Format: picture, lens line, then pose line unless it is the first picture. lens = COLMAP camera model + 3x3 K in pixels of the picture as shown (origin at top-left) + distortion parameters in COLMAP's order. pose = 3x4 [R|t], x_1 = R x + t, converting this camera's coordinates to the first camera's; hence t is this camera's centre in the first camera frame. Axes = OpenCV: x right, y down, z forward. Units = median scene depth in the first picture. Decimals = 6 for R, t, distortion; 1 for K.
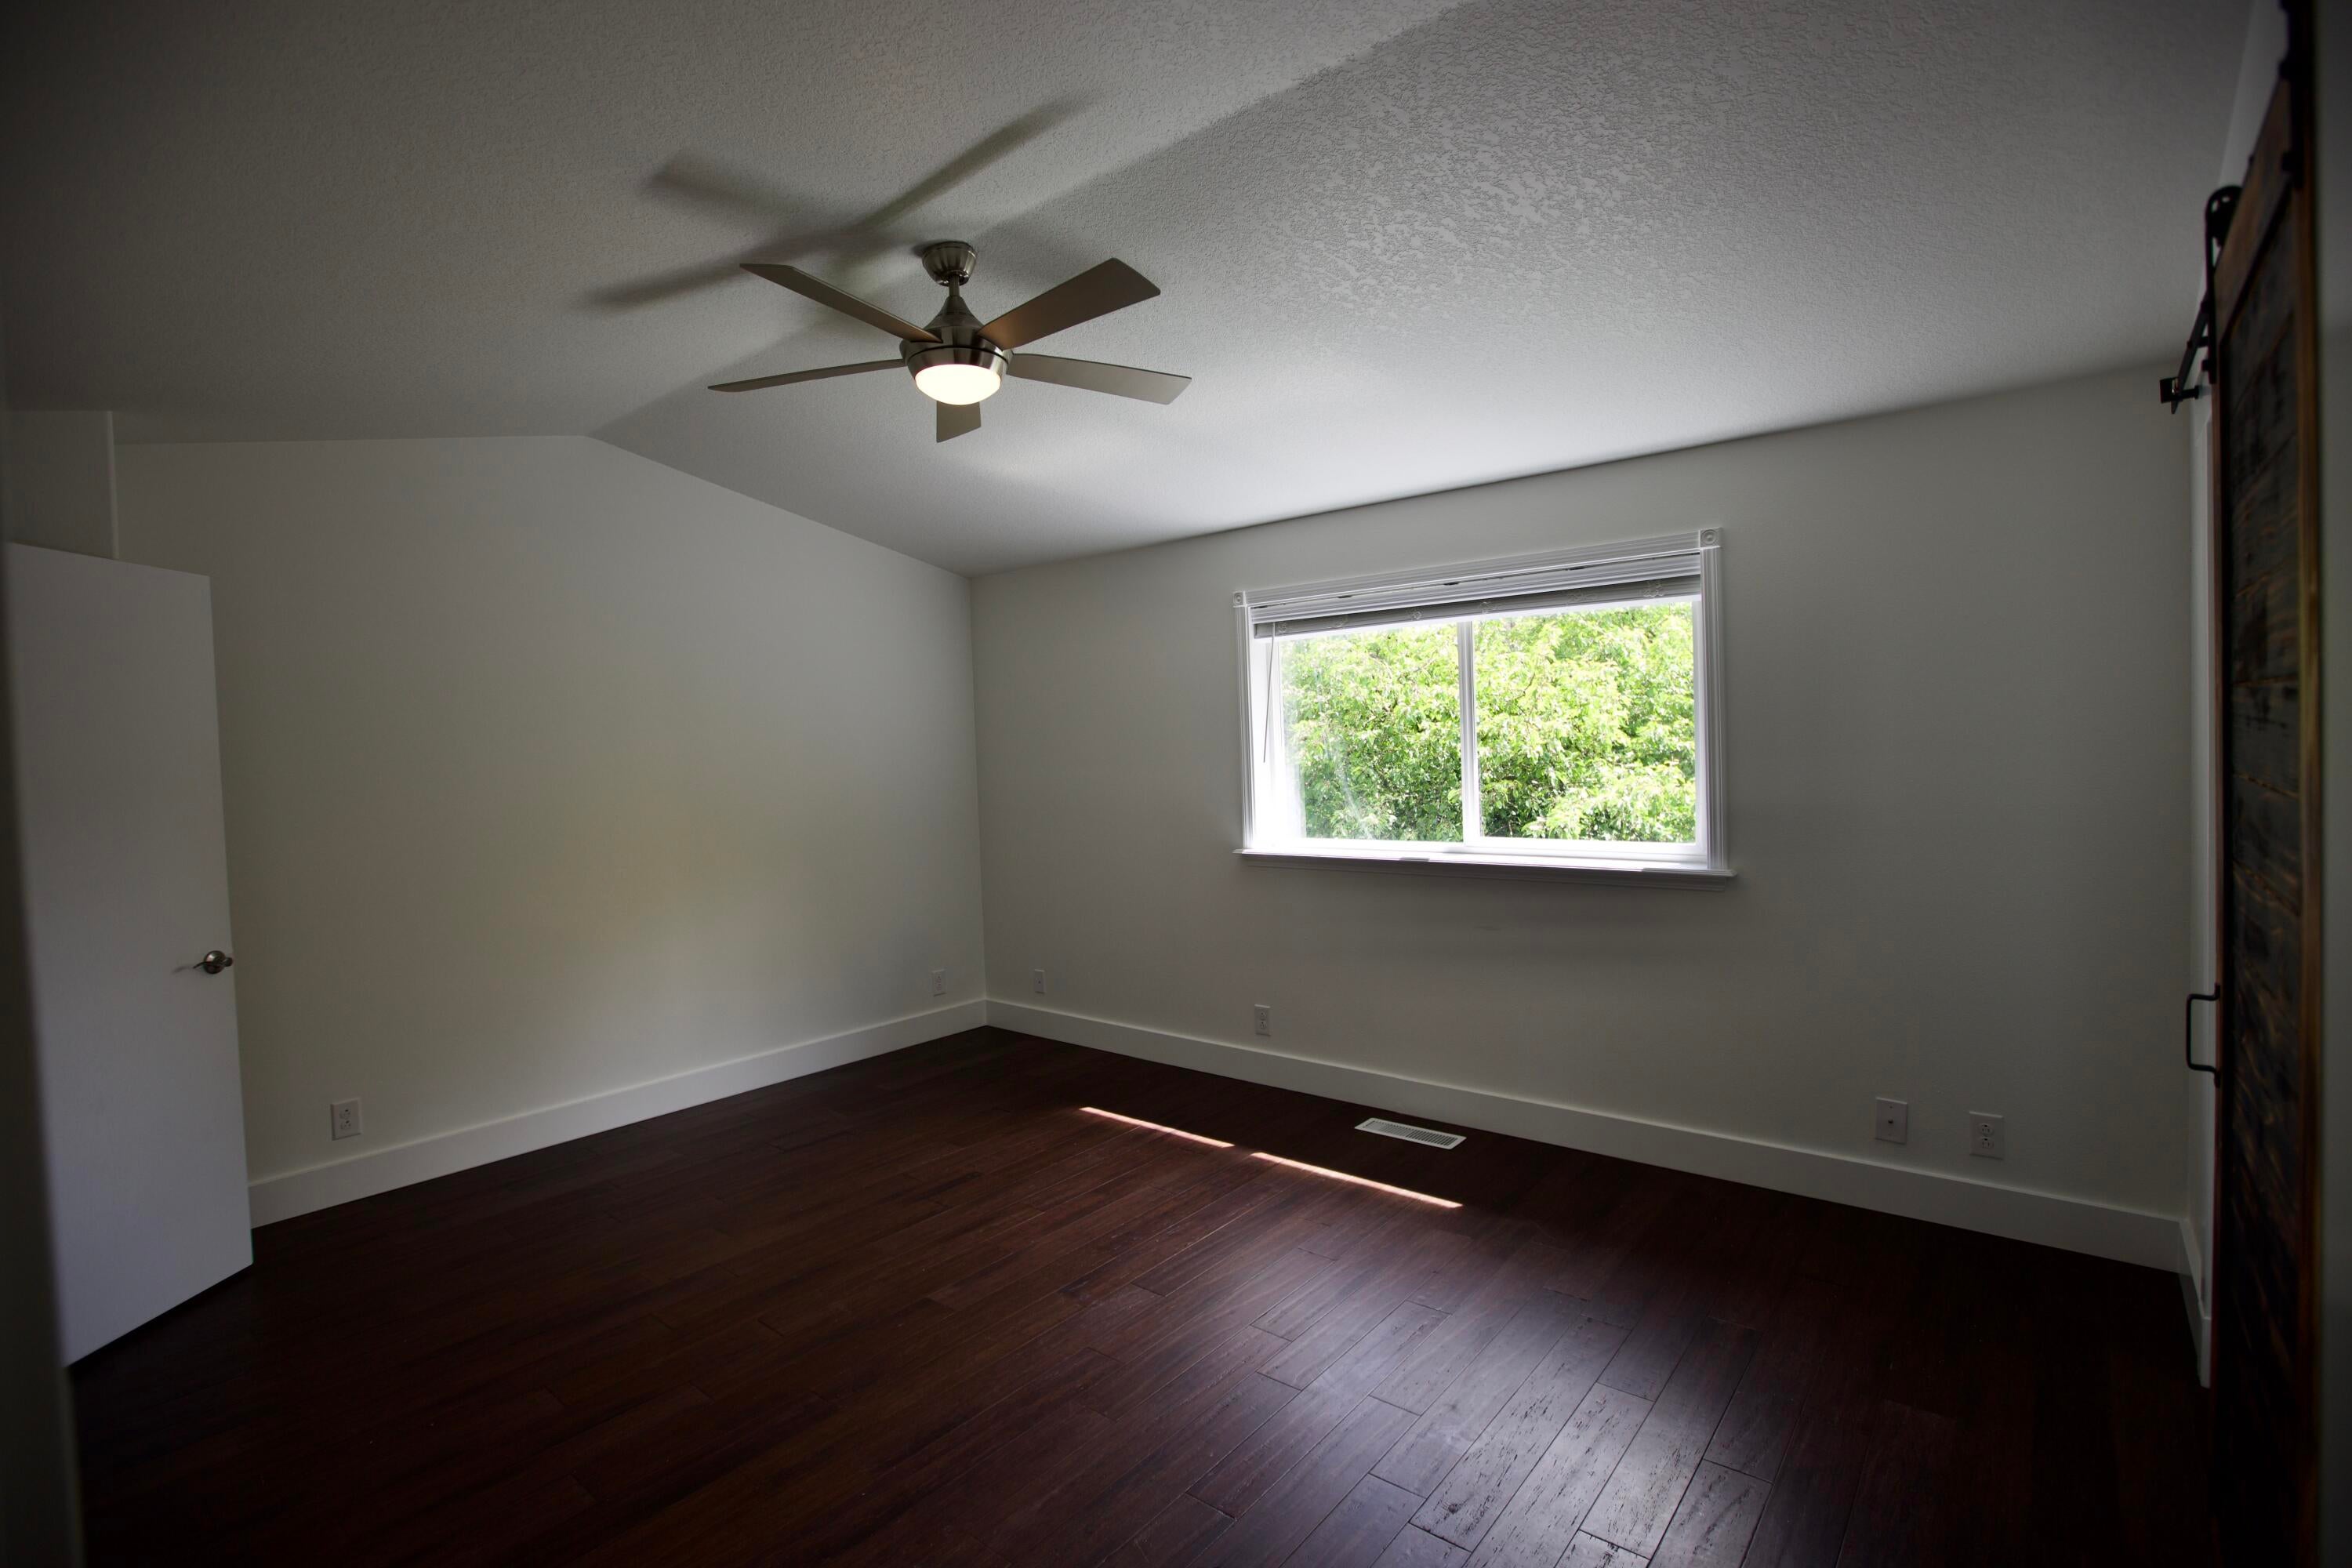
lens RADIAL K [[1070.1, 0, 1176.6], [0, 1070.1, 784.2], [0, 0, 1]] dist [-0.004120, -0.000152]
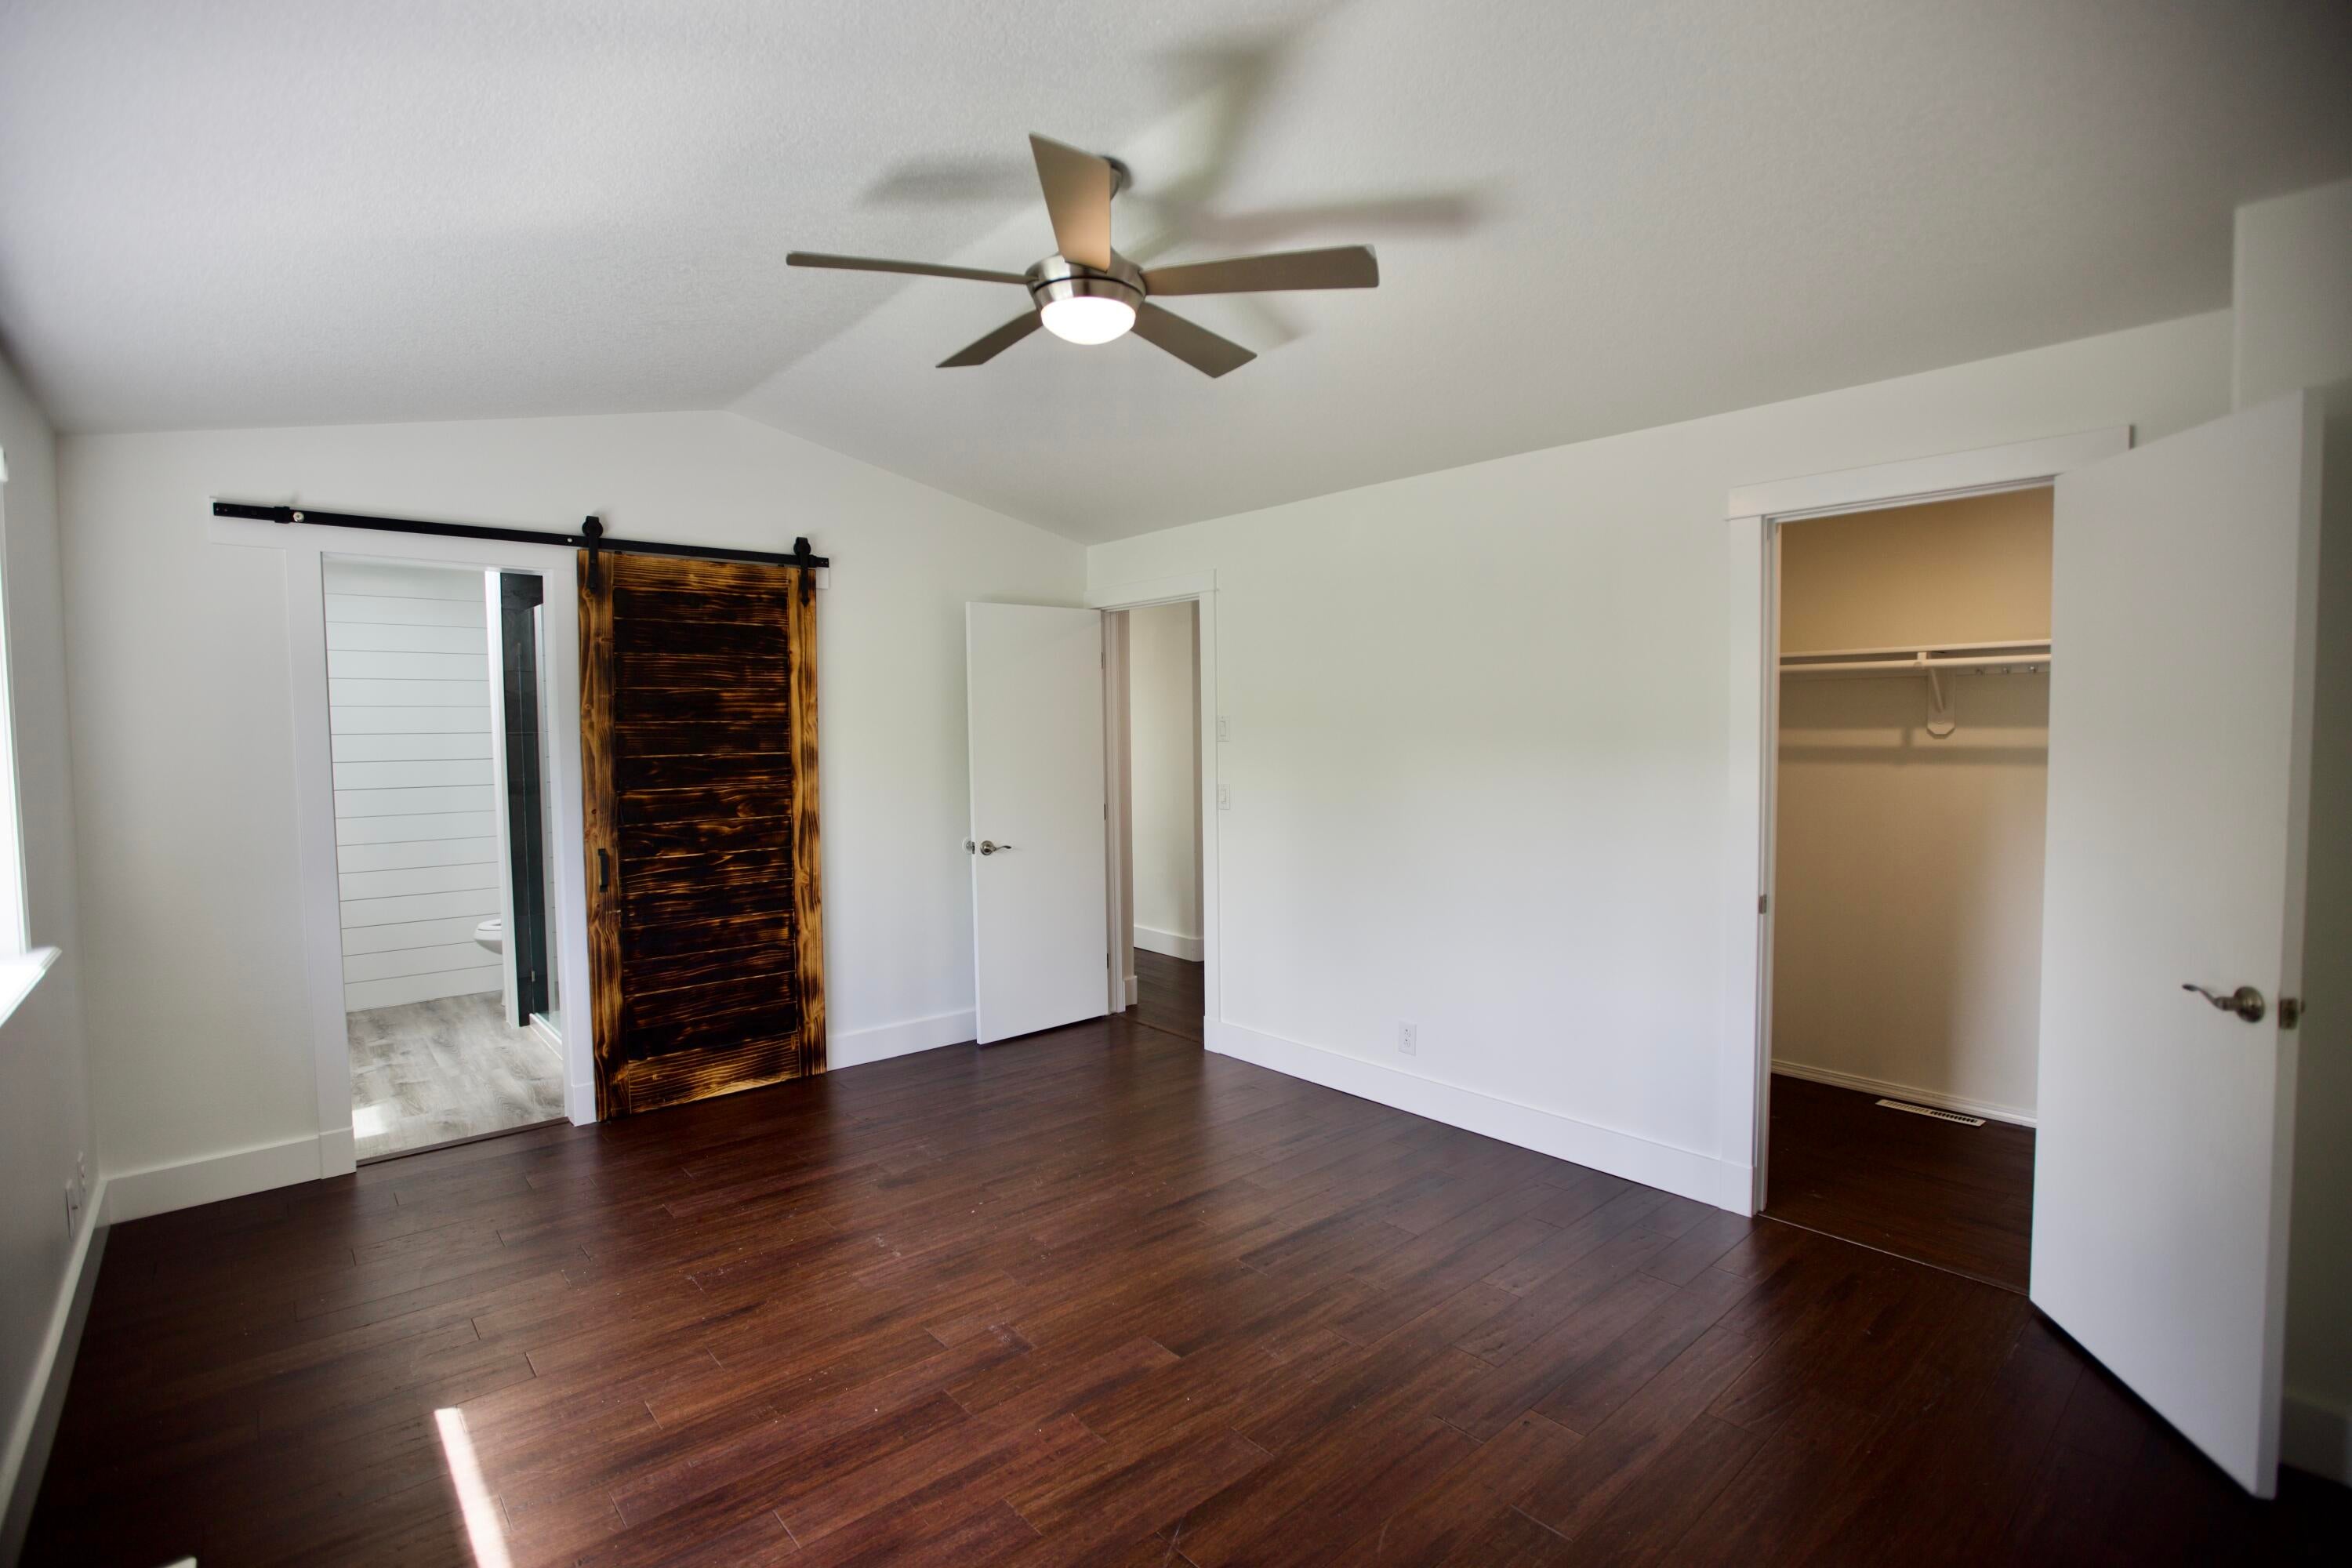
lens RADIAL K [[1070.1, 0, 1175.3], [0, 1070.1, 784.2], [0, 0, 1]] dist [-0.004120, -0.000152]
pose [[-0.985236, 0.032045, 0.168178, -0.376357], [0.044757, 0.996375, 0.072350, -0.040379], [-0.165250, 0.078809, -0.983098, 1.749725]]
